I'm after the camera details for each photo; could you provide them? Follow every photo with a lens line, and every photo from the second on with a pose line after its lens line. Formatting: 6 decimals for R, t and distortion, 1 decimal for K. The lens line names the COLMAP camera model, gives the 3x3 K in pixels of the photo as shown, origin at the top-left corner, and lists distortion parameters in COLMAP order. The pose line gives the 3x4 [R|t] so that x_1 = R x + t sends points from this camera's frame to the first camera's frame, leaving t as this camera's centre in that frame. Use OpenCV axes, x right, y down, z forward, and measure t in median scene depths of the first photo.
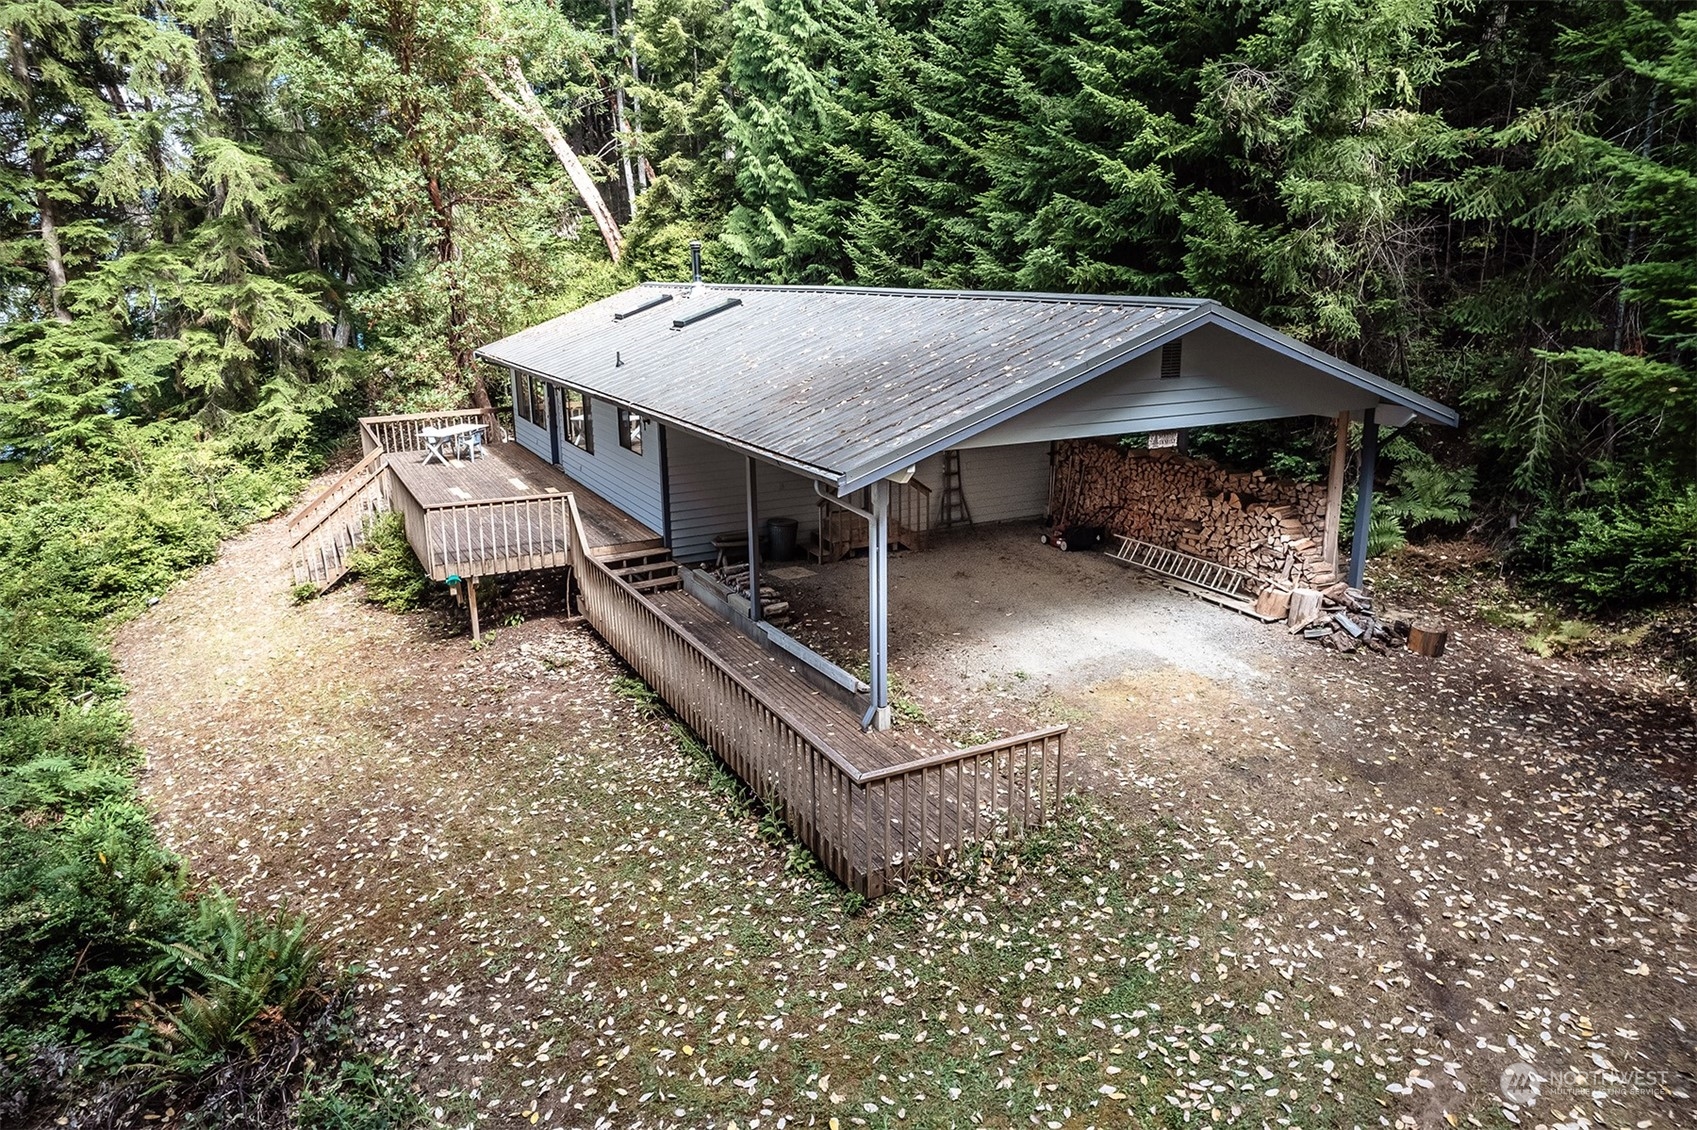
lens RADIAL K [[1110.8, 0, 848.5], [0, 1110.8, 565.0], [0, 0, 1]] dist [-0.071077, 0.064505]
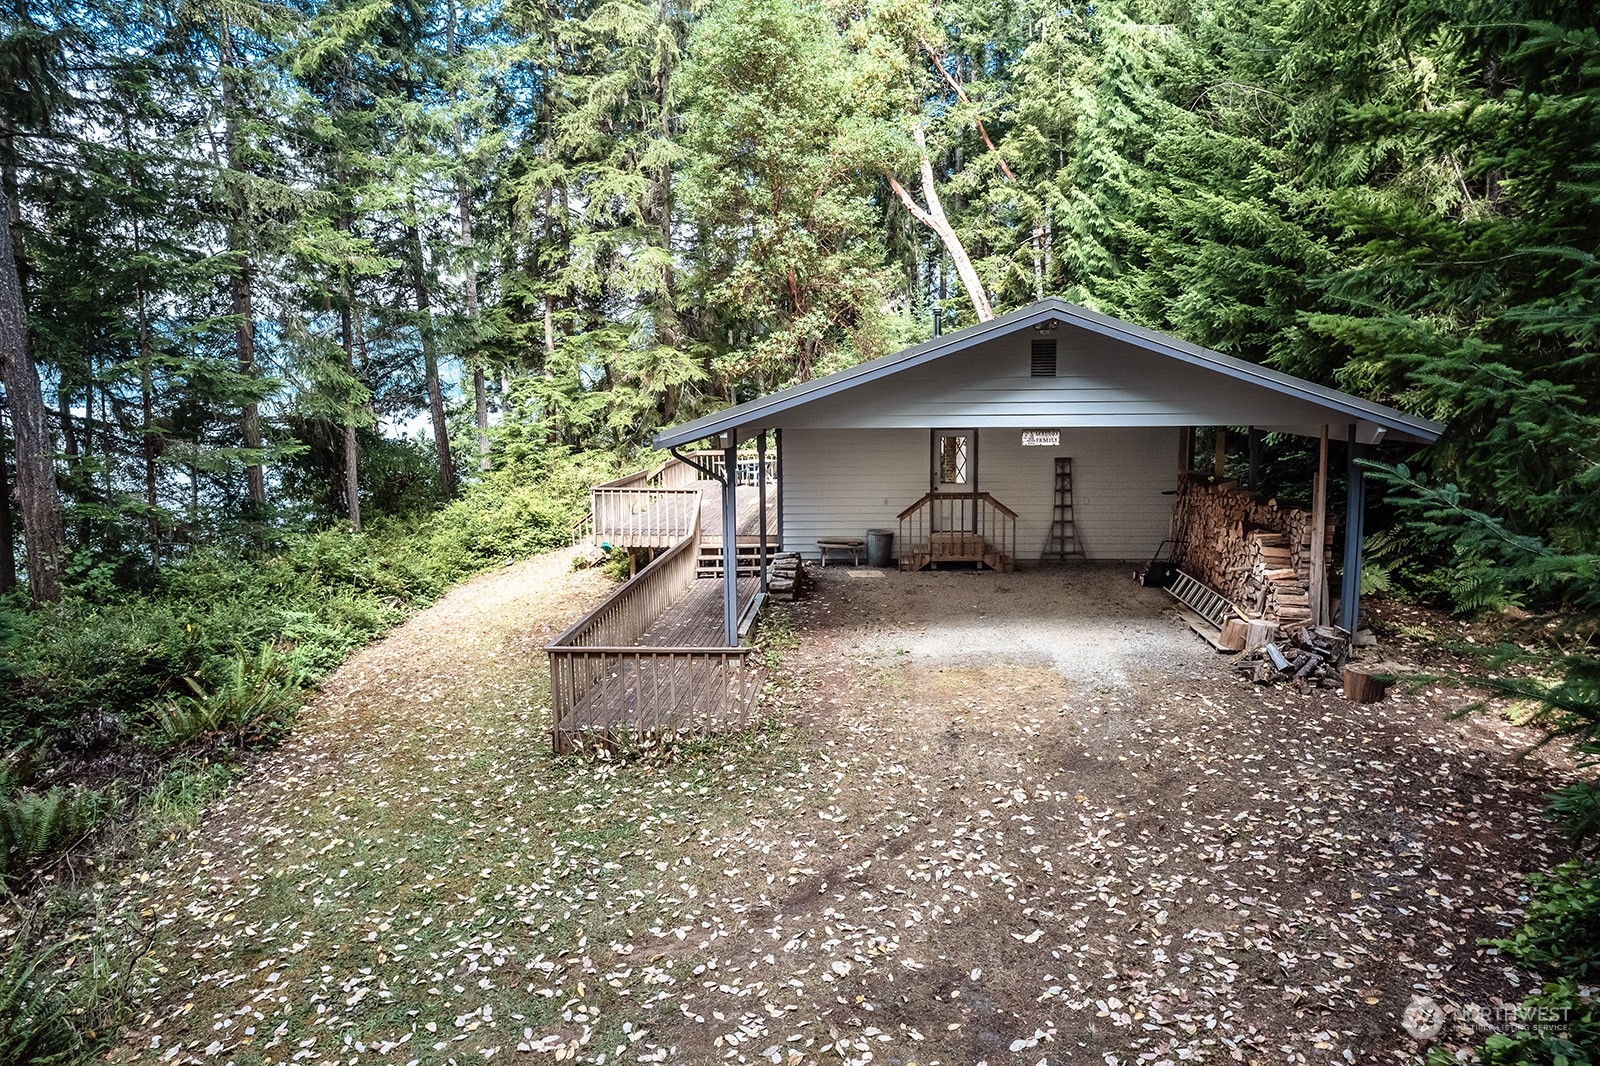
lens RADIAL K [[1049.6, 0, 800.0], [0, 1049.6, 533.0], [0, 0, 1]] dist [-0.041825, 0.001175]
pose [[0.852100, 0.076399, -0.517773, 0.605221], [-0.136122, 0.987594, -0.078294, 0.080670], [0.505368, 0.137194, 0.851928, 0.070753]]
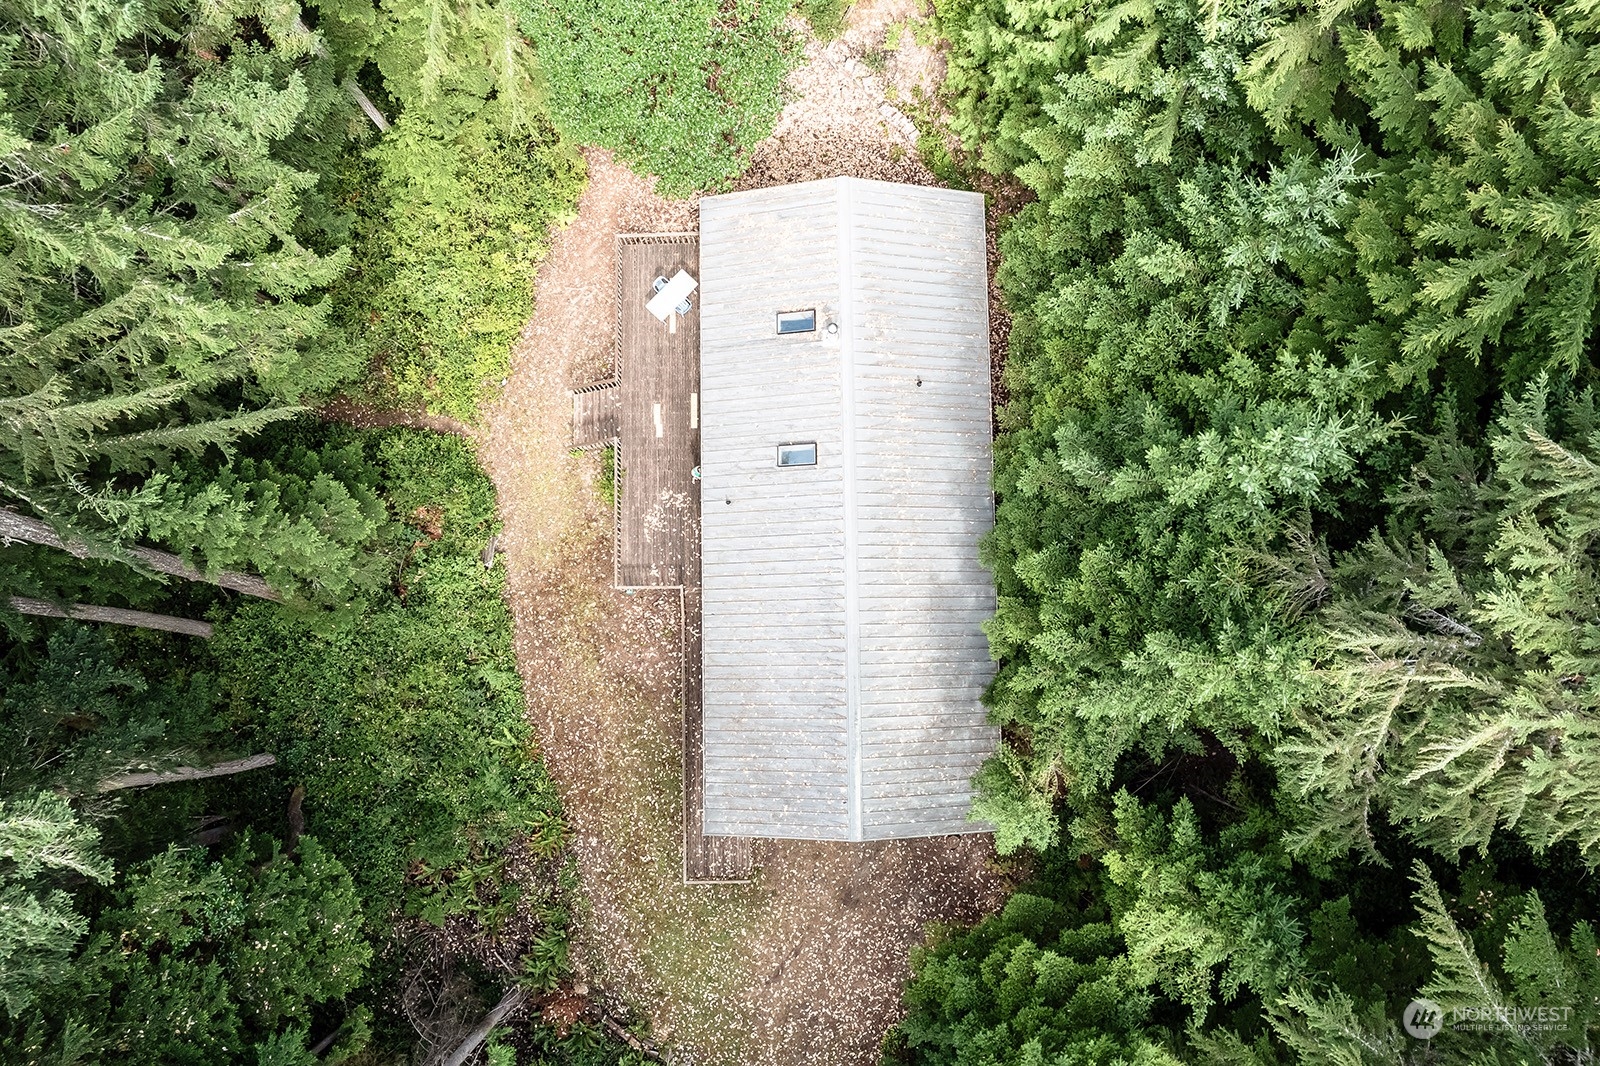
lens RADIAL K [[1049.6, 0, 800.0], [0, 1049.6, 533.0], [0, 0, 1]] dist [-0.041825, 0.001175]
pose [[0.894134, 0.447304, -0.021059, -0.071842], [-0.130452, 0.305178, 0.943318, -2.614923], [0.428377, -0.840706, 0.331222, 0.689457]]
